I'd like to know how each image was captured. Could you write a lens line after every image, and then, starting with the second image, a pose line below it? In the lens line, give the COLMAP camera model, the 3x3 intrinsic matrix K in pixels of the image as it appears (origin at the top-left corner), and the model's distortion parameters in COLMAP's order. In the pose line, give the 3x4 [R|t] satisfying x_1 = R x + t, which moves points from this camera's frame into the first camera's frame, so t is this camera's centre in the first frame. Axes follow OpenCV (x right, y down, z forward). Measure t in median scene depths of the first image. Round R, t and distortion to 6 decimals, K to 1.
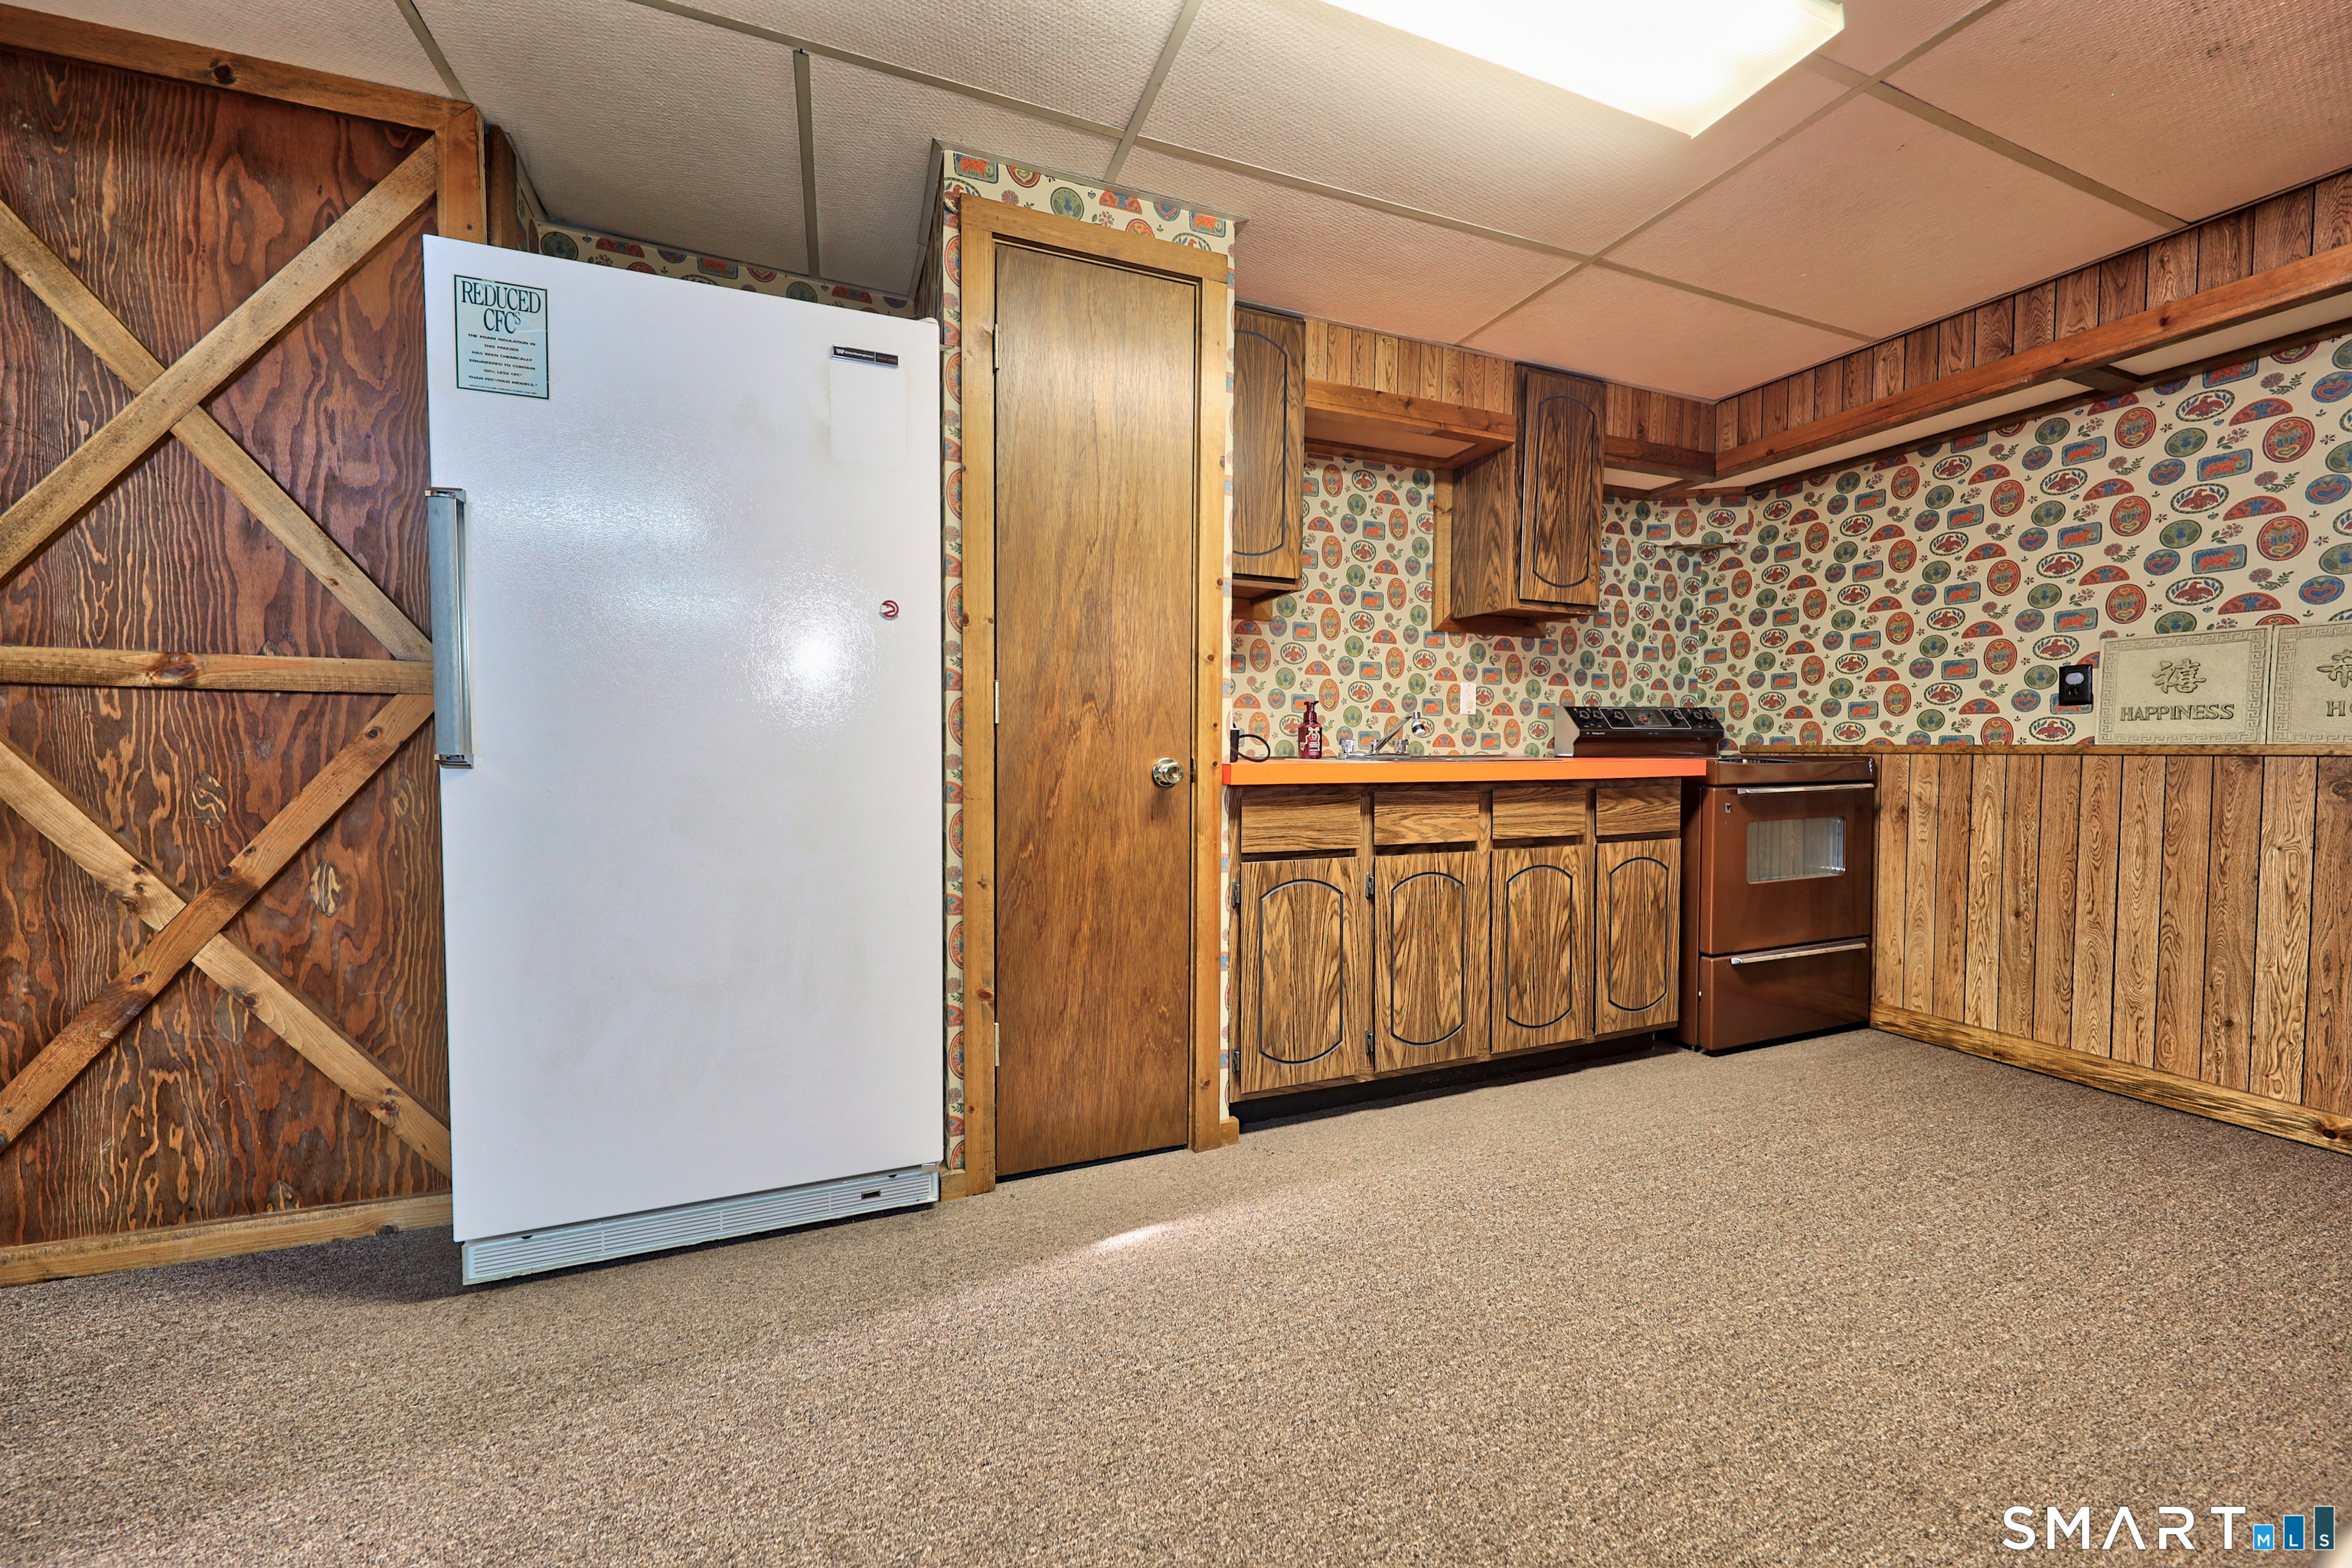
lens RADIAL K [[841.5, 0, 1166.5], [0, 841.5, 780.3], [0, 0, 1]] dist [0.000945, -0.000195]
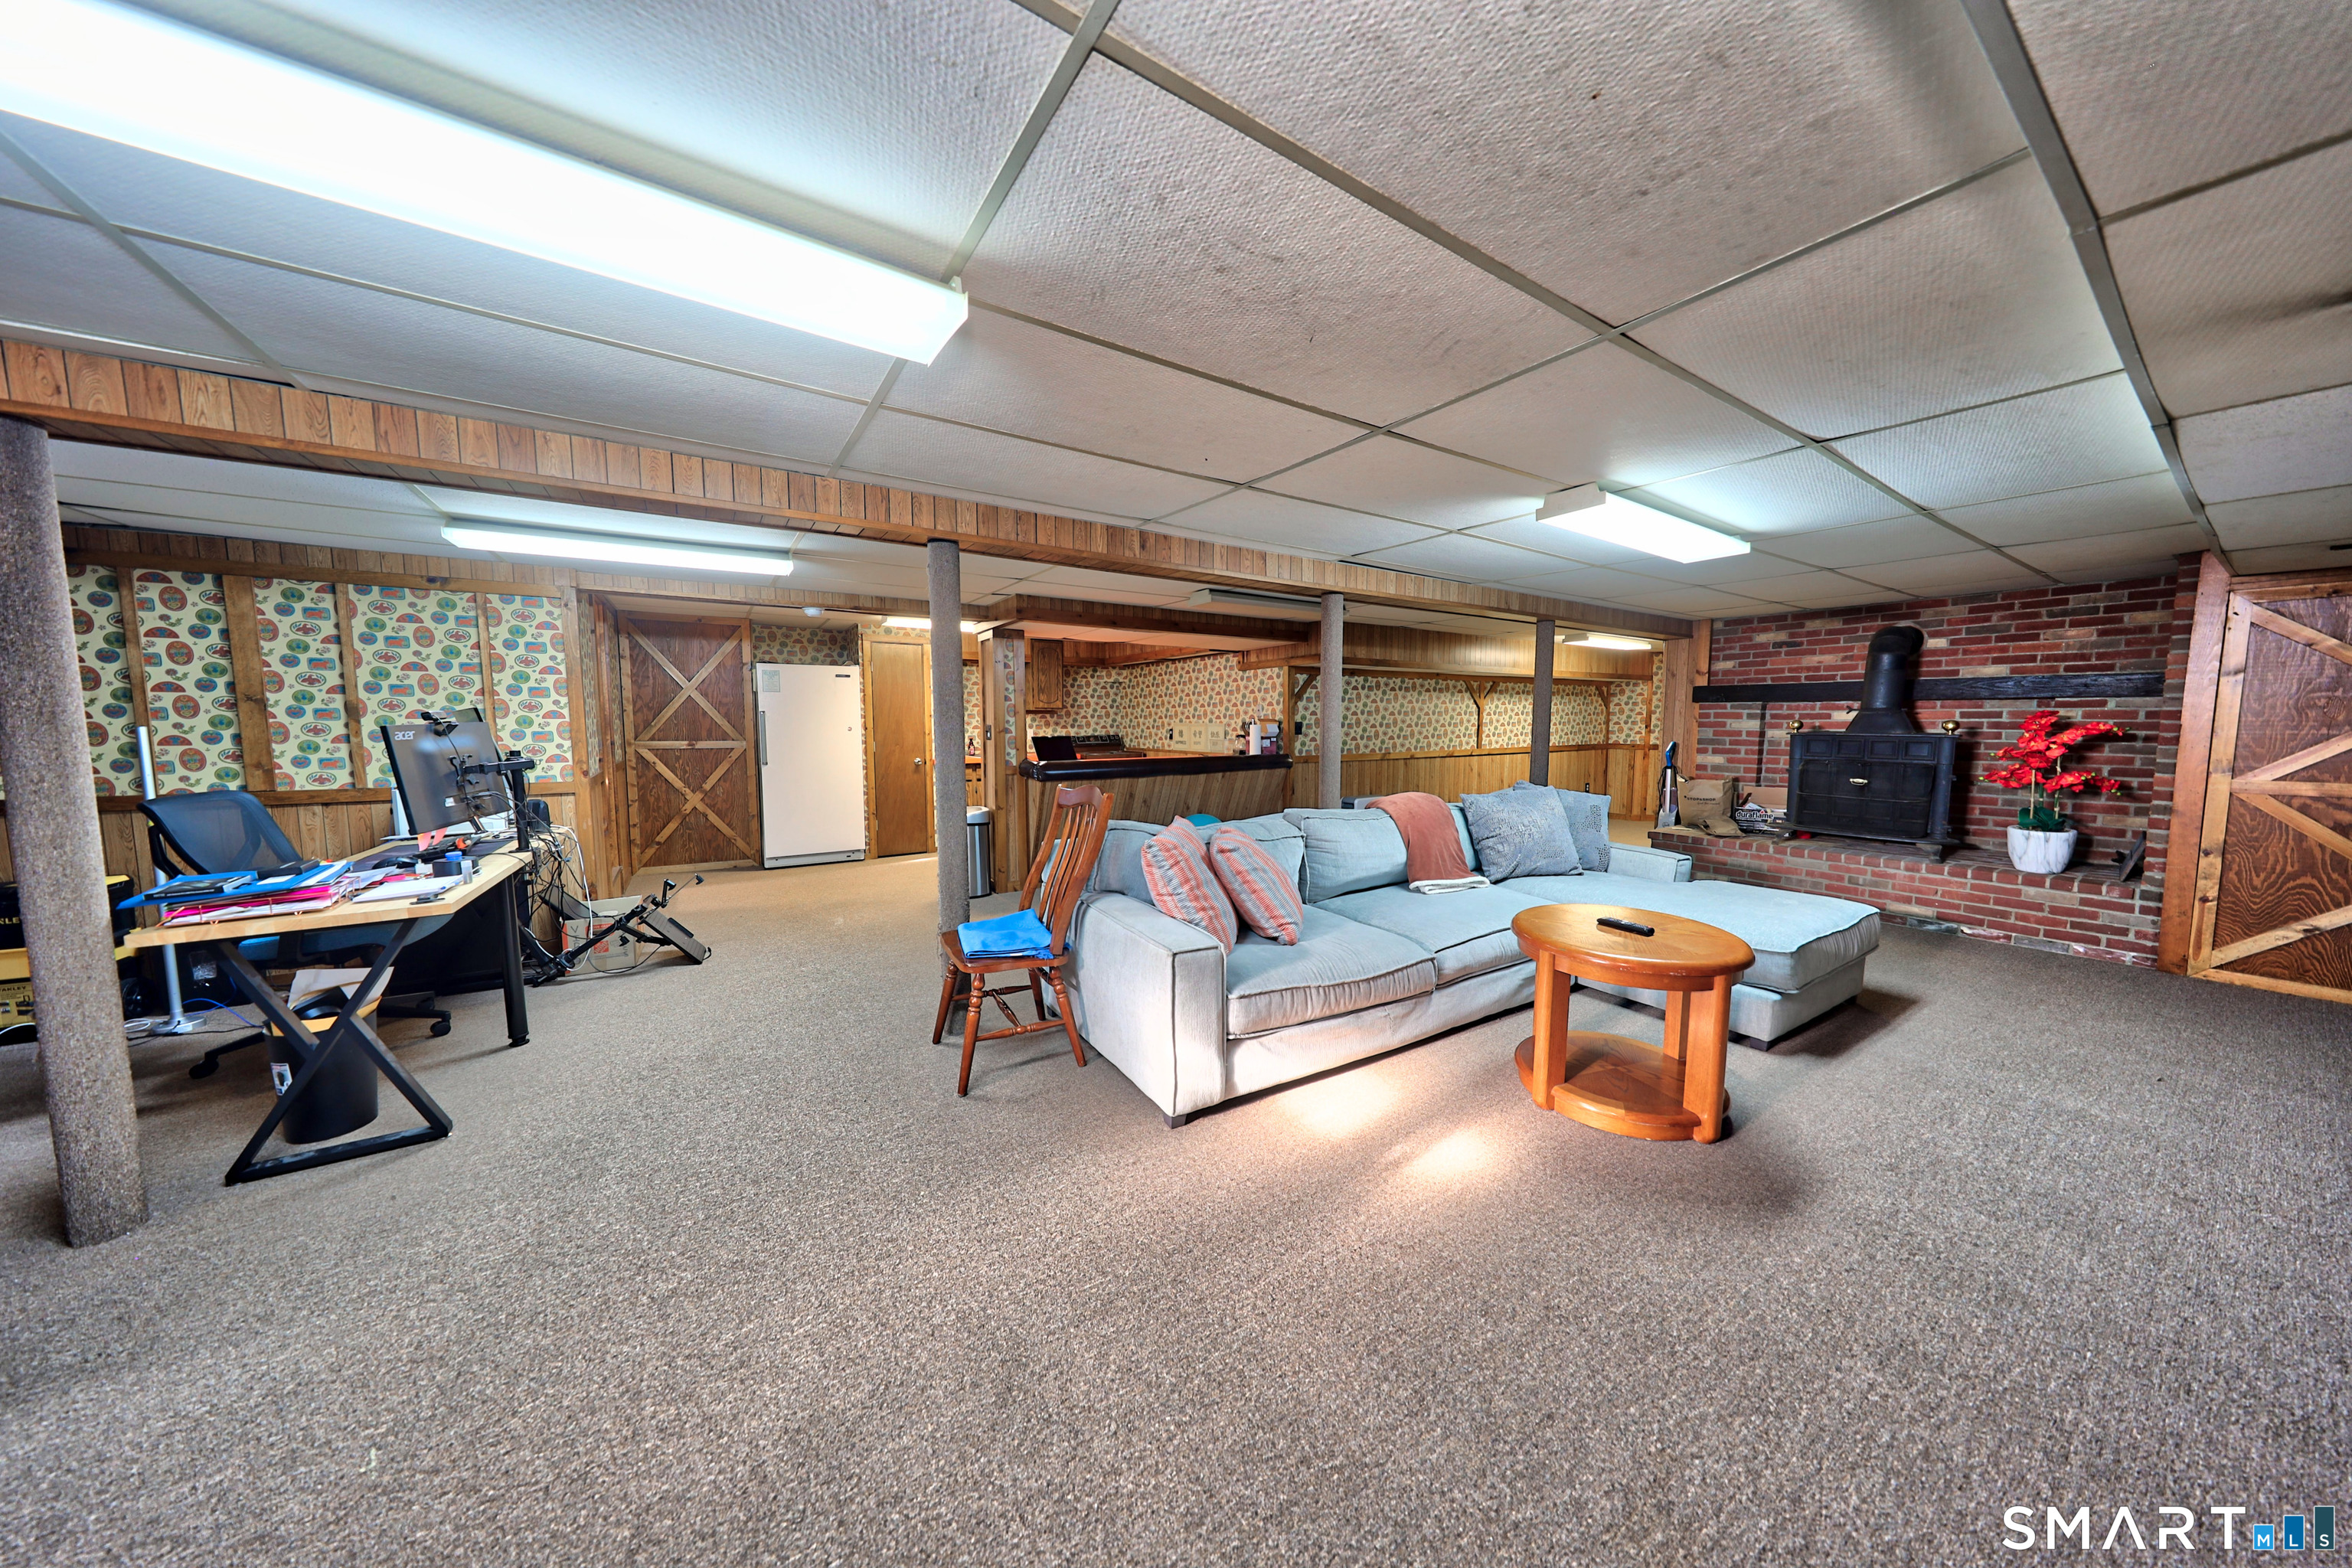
lens RADIAL K [[725.5, 0, 1167.9], [0, 725.5, 781.0], [0, 0, 1]] dist [0.000955, 0.000400]
pose [[0.978885, -0.021508, 0.203276, 0.382249], [0.012426, 0.998871, 0.045853, -0.050692], [-0.204033, -0.042359, 0.978047, -2.219372]]
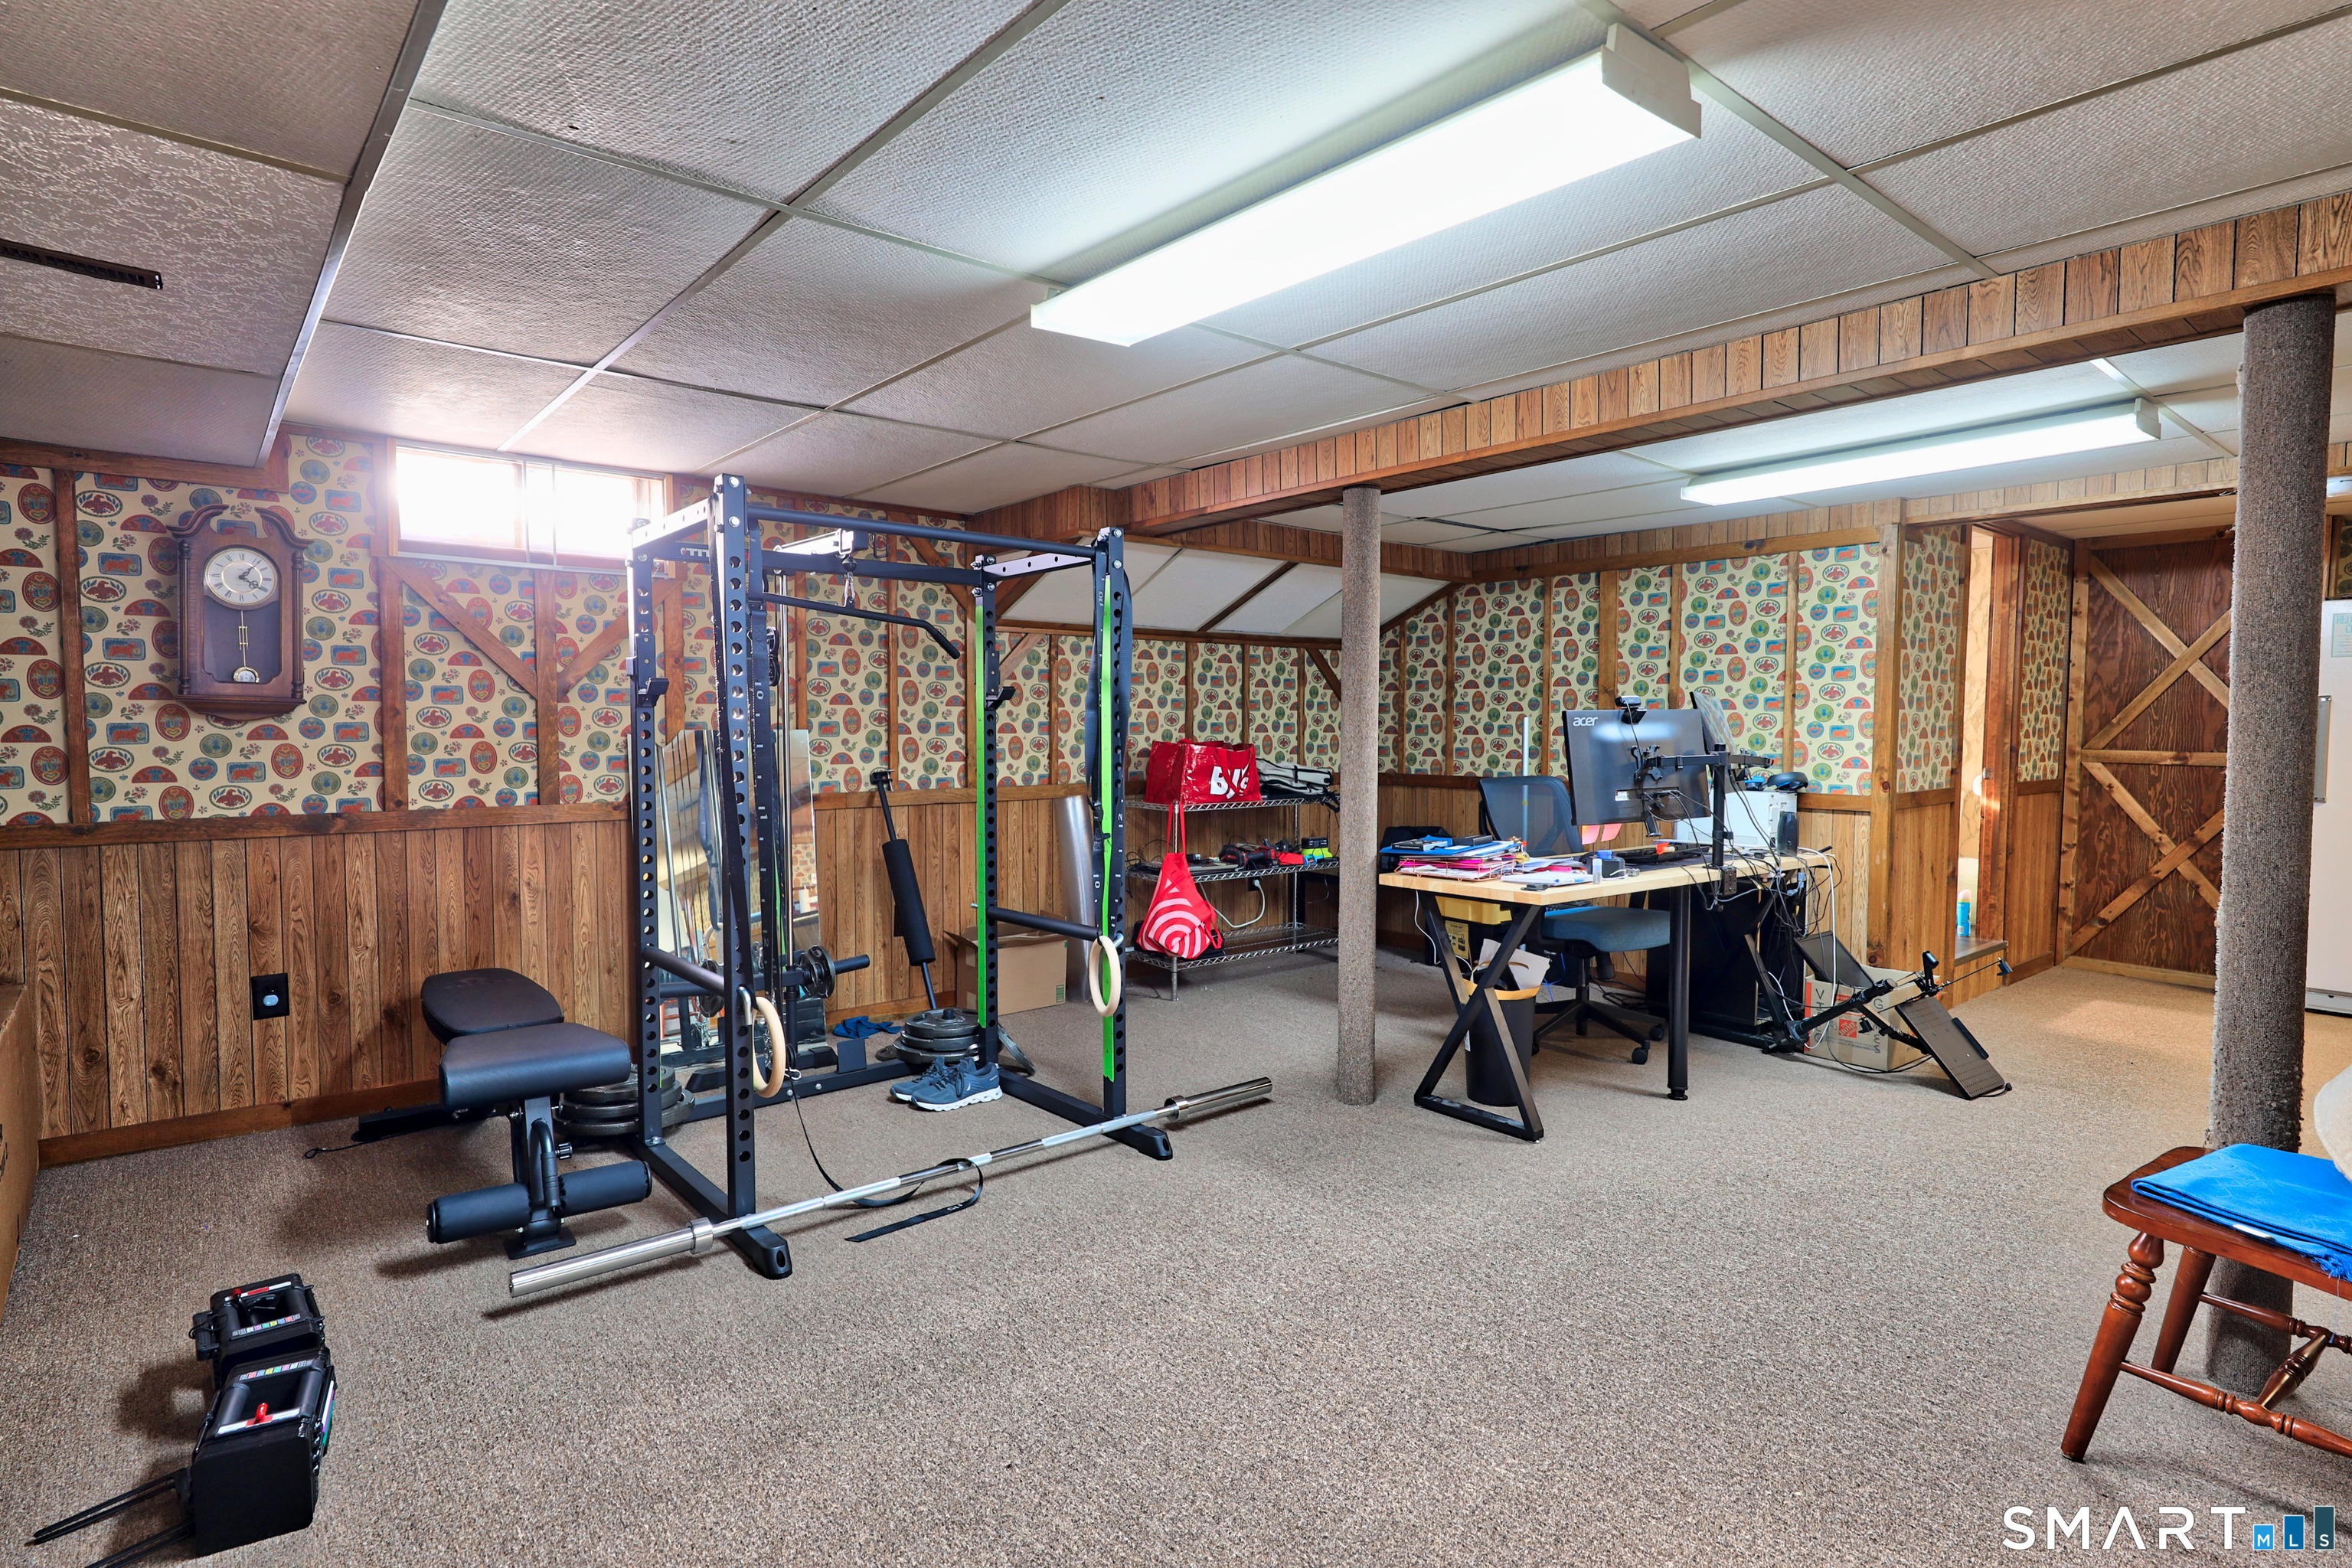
lens RADIAL K [[1203.5, 0, 1173.1], [0, 1203.5, 785.0], [0, 0, 1]] dist [0.006206, 0.000787]
pose [[0.317917, 0.044613, -0.947068, 0.900318], [-0.040634, 0.998616, 0.033401, -0.027619], [0.947247, 0.027864, 0.319290, -2.028619]]
